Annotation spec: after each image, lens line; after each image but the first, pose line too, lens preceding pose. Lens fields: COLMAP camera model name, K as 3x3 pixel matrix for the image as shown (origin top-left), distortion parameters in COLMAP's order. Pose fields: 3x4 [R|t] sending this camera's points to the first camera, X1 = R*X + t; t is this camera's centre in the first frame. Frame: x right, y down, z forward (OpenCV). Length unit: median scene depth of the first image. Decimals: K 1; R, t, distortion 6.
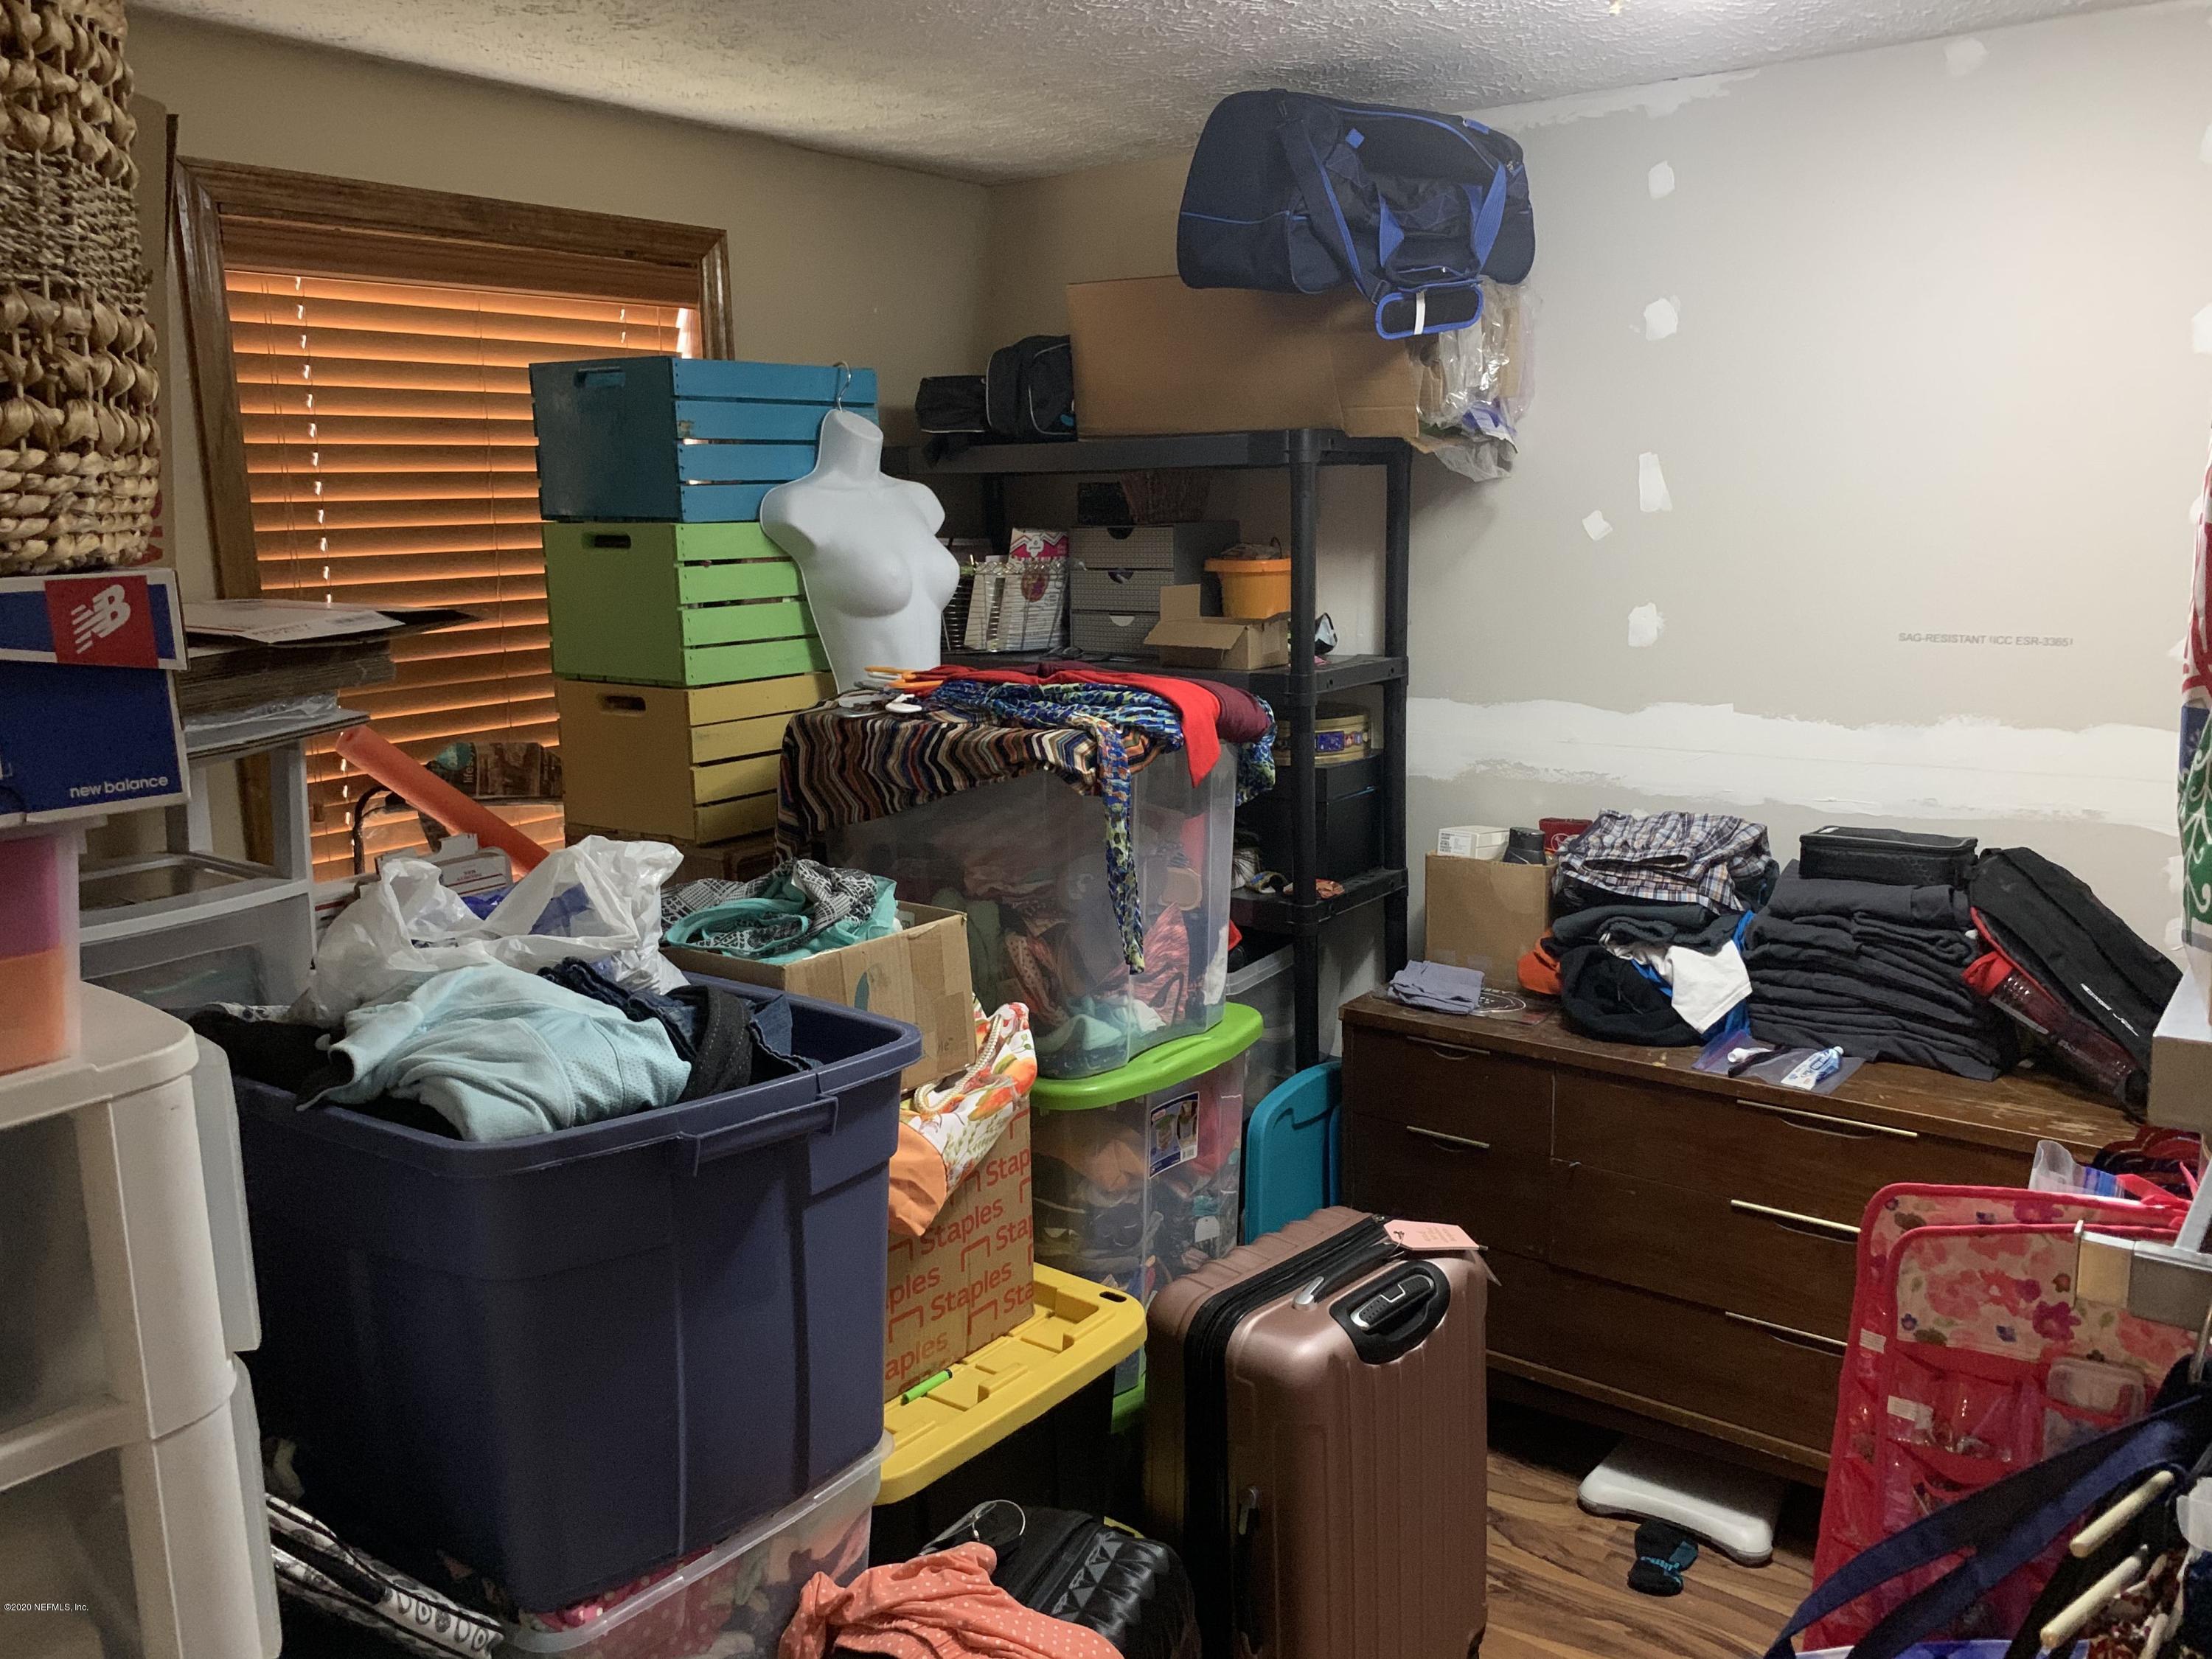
lens RADIAL K [[1685.6, 0, 1106.0], [0, 1685.6, 829.5], [0, 0, 1]] dist [0.004309, -0.001018]
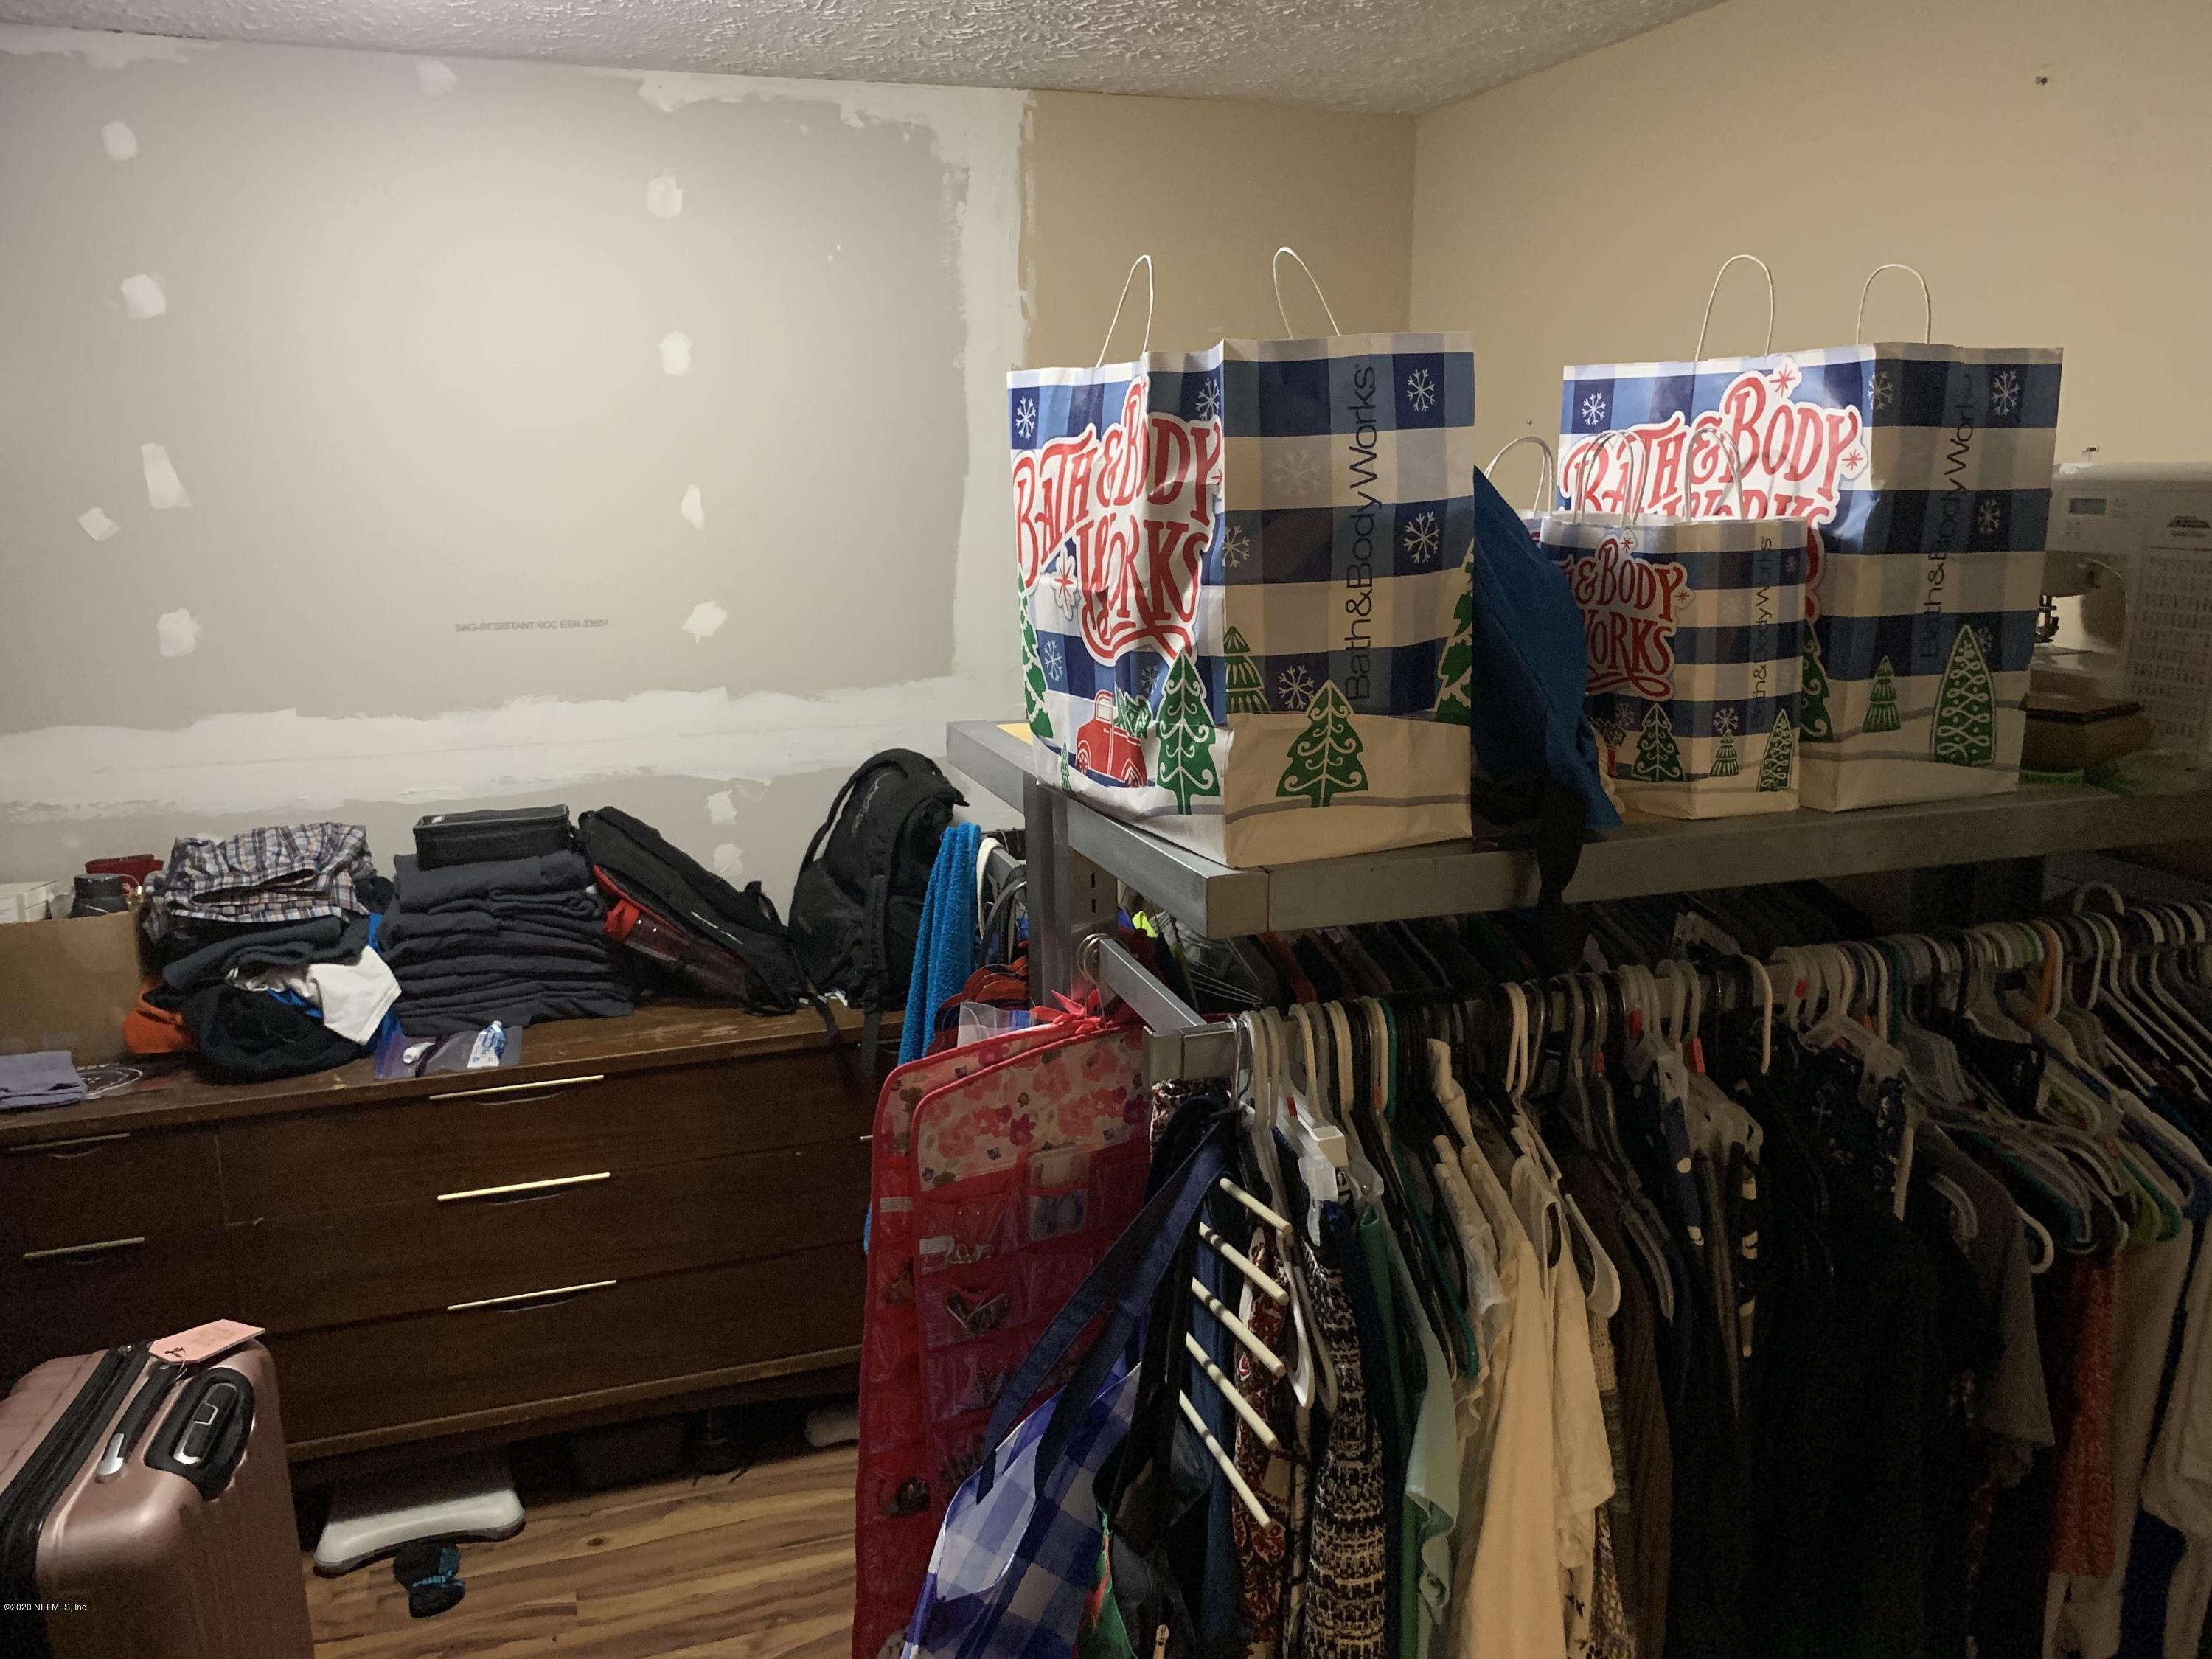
lens RADIAL K [[1693.9, 0, 1108.2], [0, 1693.9, 841.3], [0, 0, 1]] dist [0.003733, -0.006749]
pose [[0.545070, -0.163904, 0.822213, -0.197189], [0.157231, 0.983288, 0.091780, -0.016866], [-0.823515, 0.079251, 0.561731, 0.087485]]
